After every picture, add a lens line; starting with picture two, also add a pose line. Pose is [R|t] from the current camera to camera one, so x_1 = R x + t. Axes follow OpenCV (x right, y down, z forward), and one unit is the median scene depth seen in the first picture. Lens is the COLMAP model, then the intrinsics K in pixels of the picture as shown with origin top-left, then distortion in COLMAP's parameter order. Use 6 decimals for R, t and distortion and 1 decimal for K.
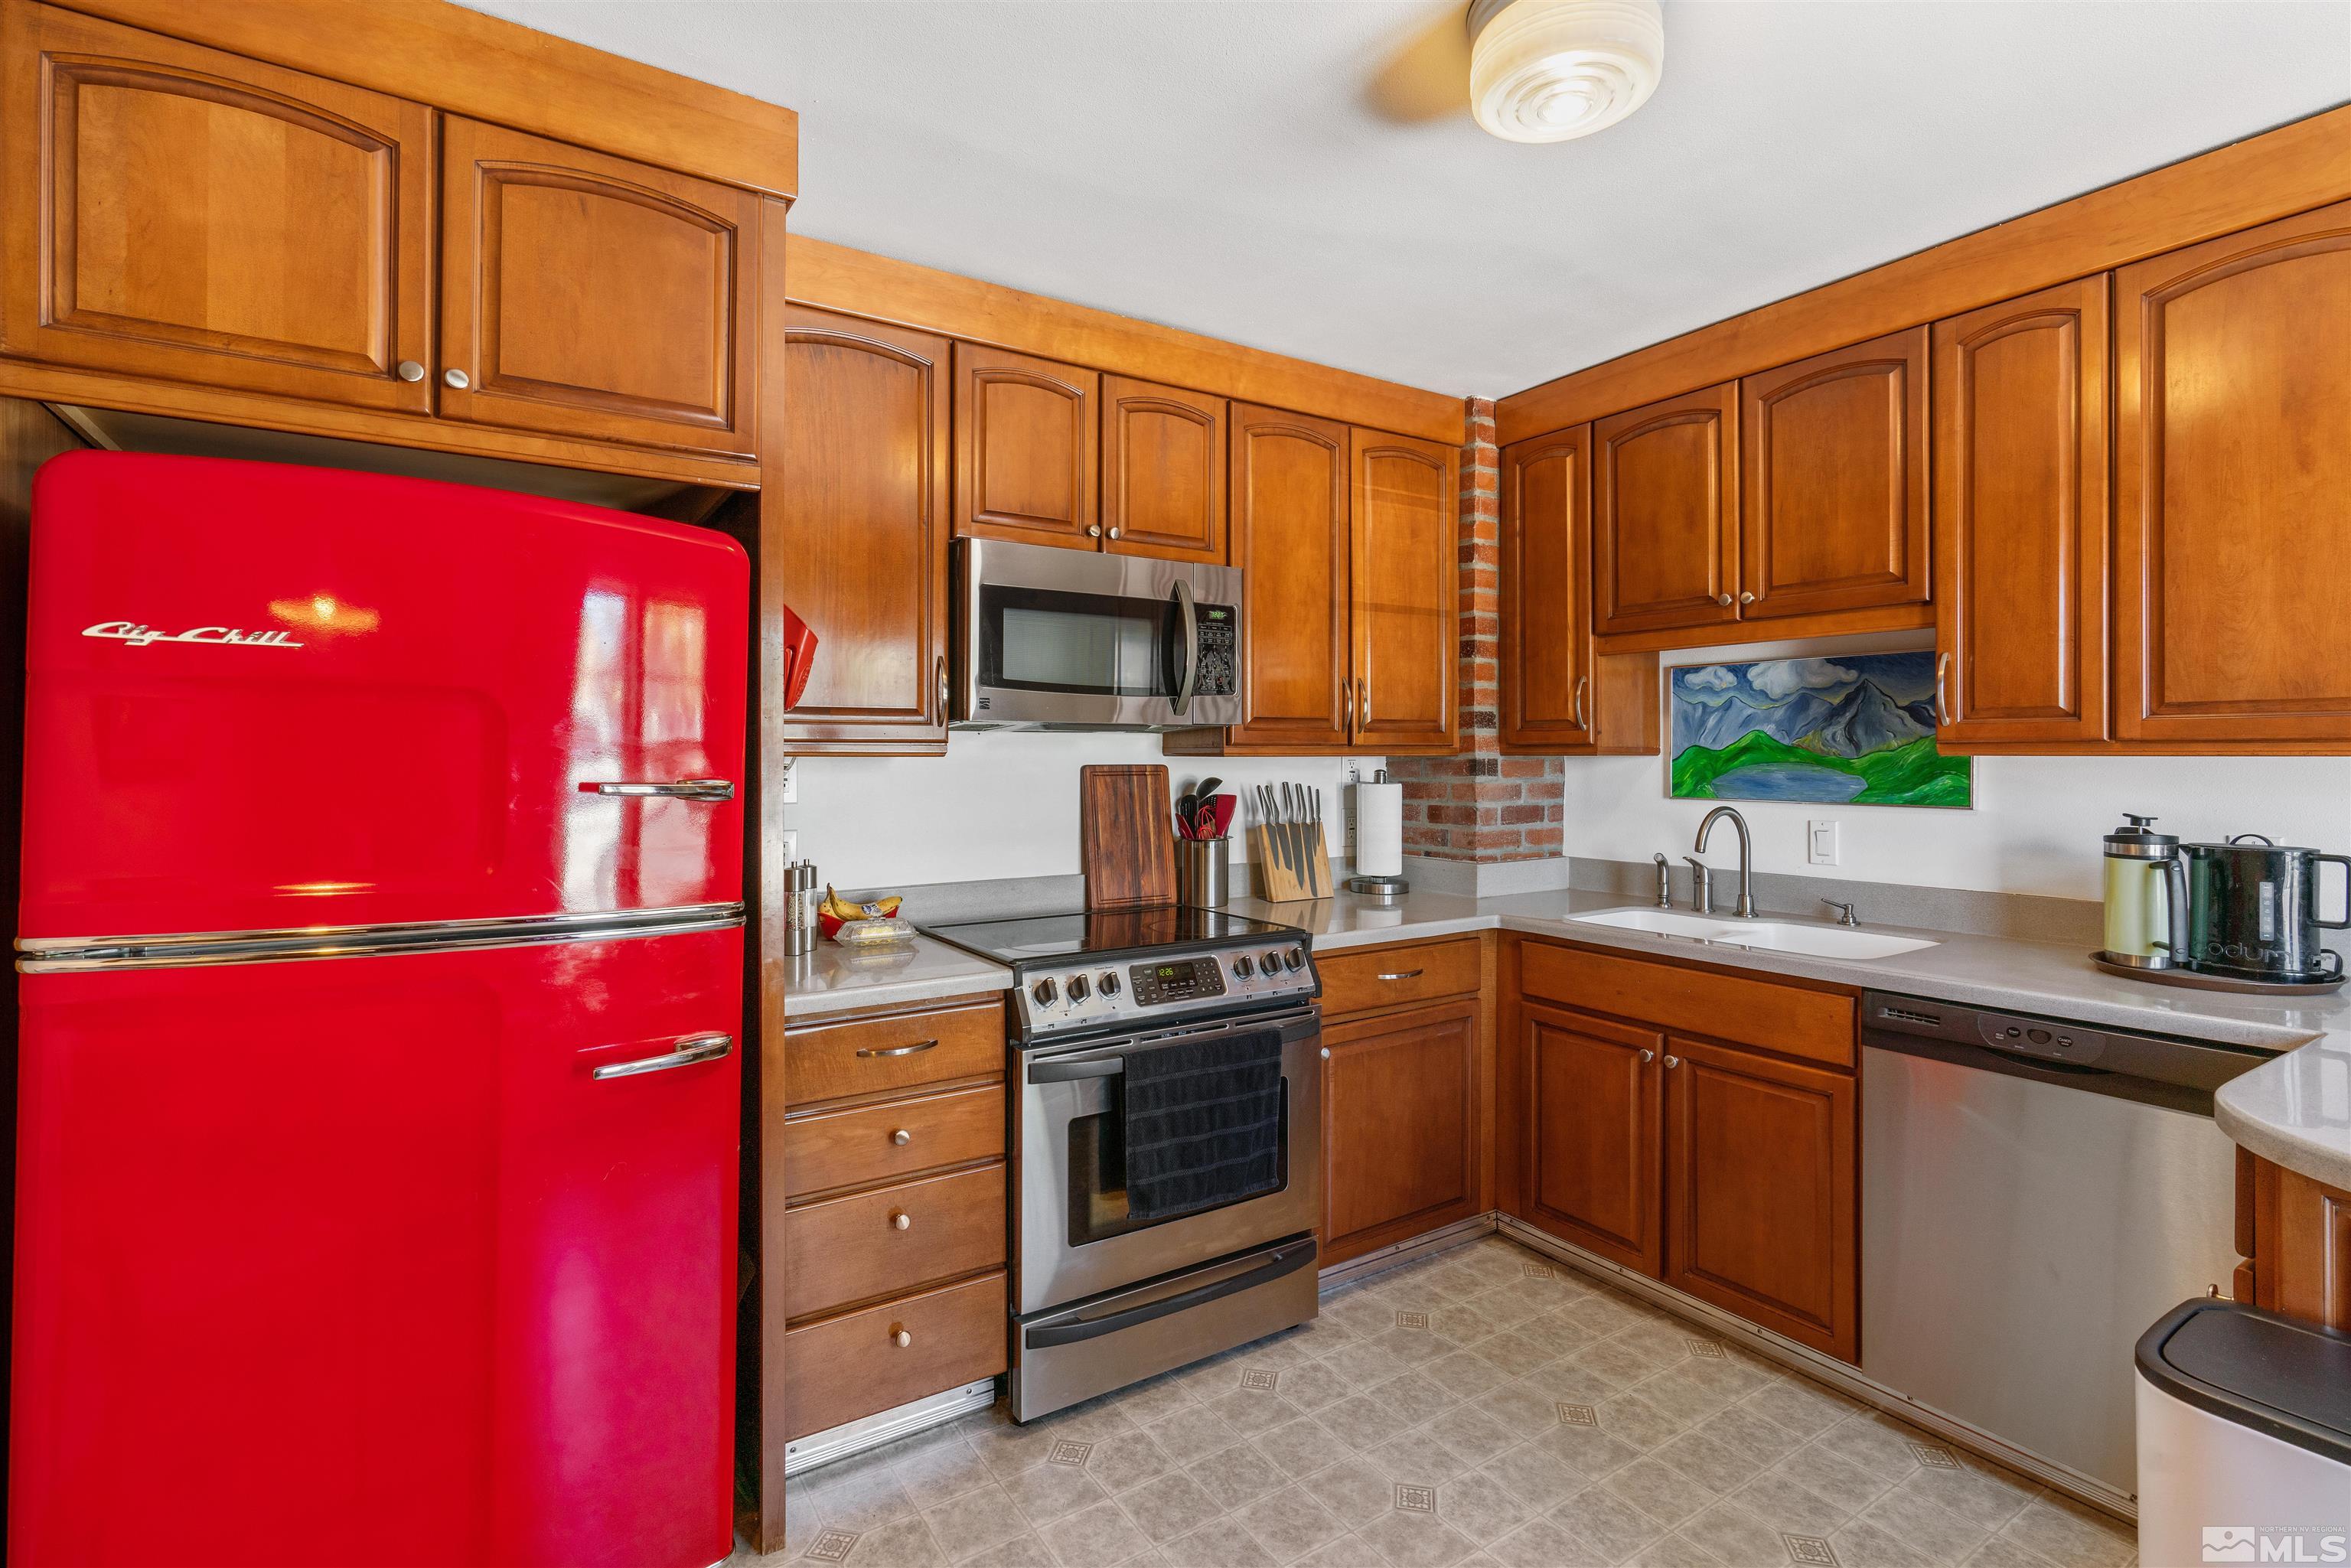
lens RADIAL K [[1101.9, 0, 1168.2], [0, 1101.9, 738.3], [0, 0, 1]] dist [-0.012689, 0.004961]
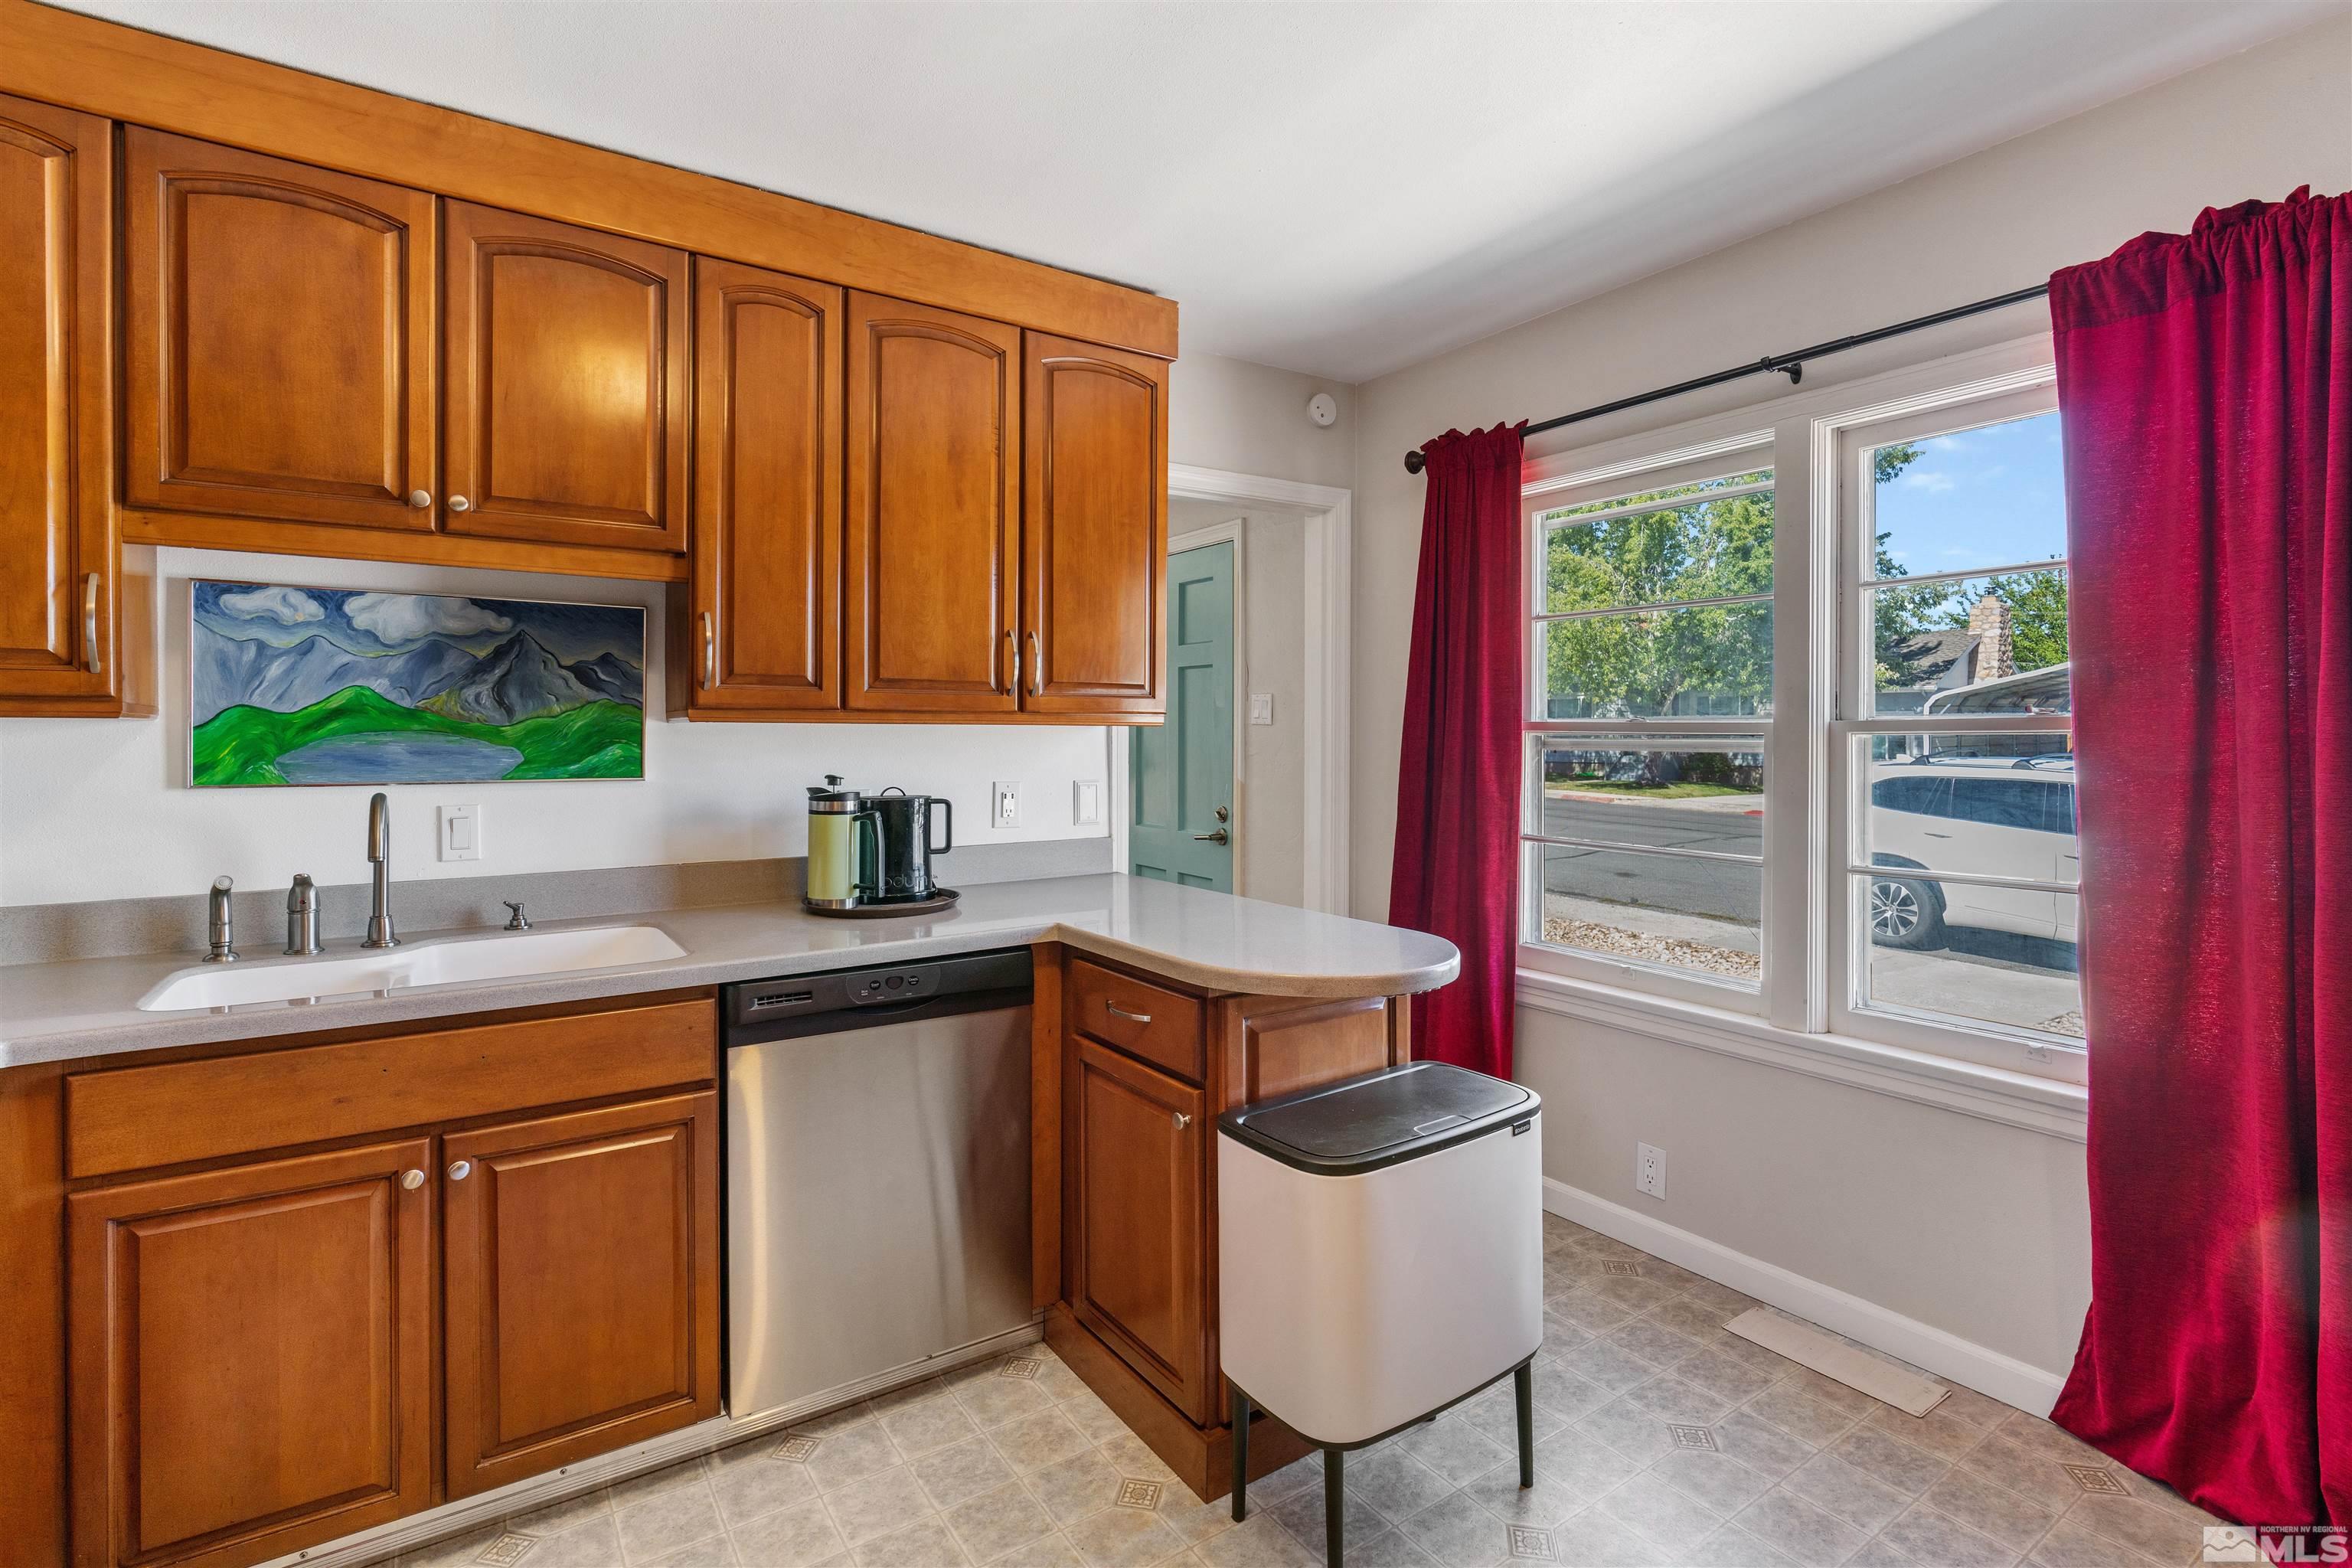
lens RADIAL K [[1102.4, 0, 1168.7], [0, 1102.4, 738.3], [0, 0, 1]] dist [-0.012689, 0.004961]
pose [[-0.016337, -0.002215, 0.999864, -0.194292], [-0.016111, 0.999868, 0.001952, 0.017536], [-0.999737, -0.016077, -0.016371, 0.501922]]
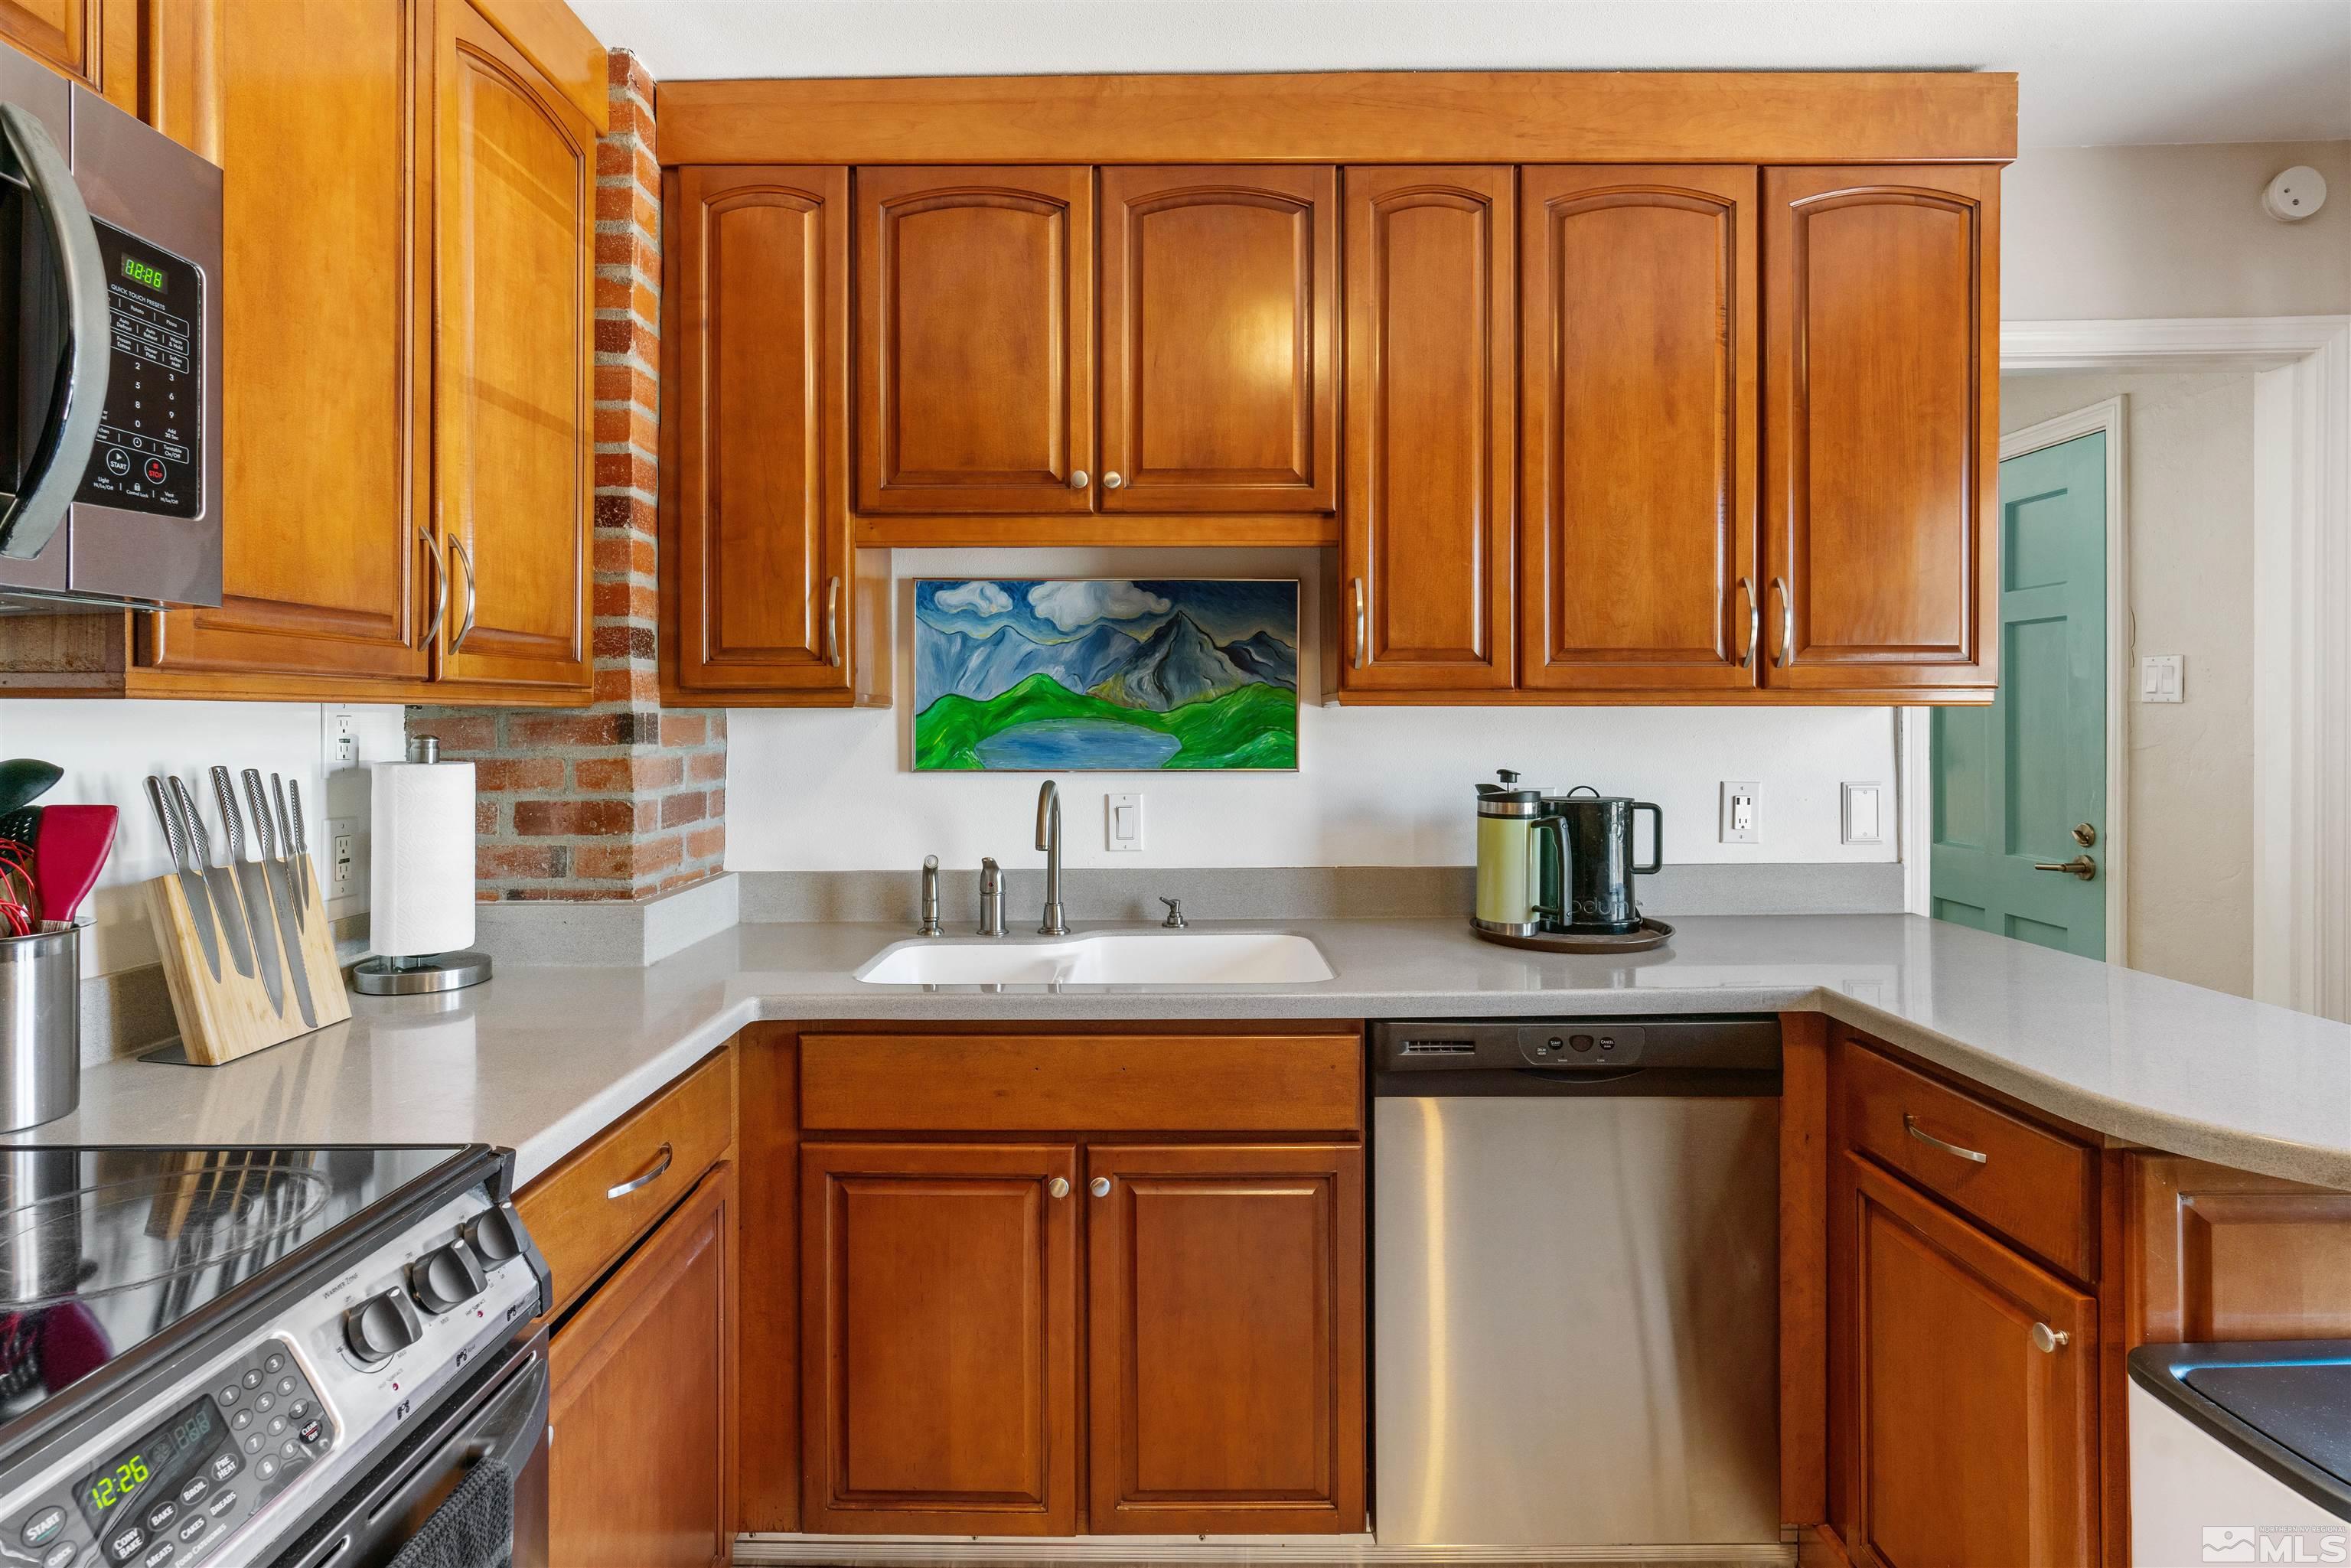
lens RADIAL K [[1201.1, 0, 1163.0], [0, 1201.1, 720.3], [0, 0, 1]] dist [-0.013993, 0.008989]
pose [[0.545152, -0.000450, 0.838337, -0.088918], [-0.010500, 0.999918, 0.007365, 0.017369], [-0.838272, -0.012818, 0.545102, 0.517418]]
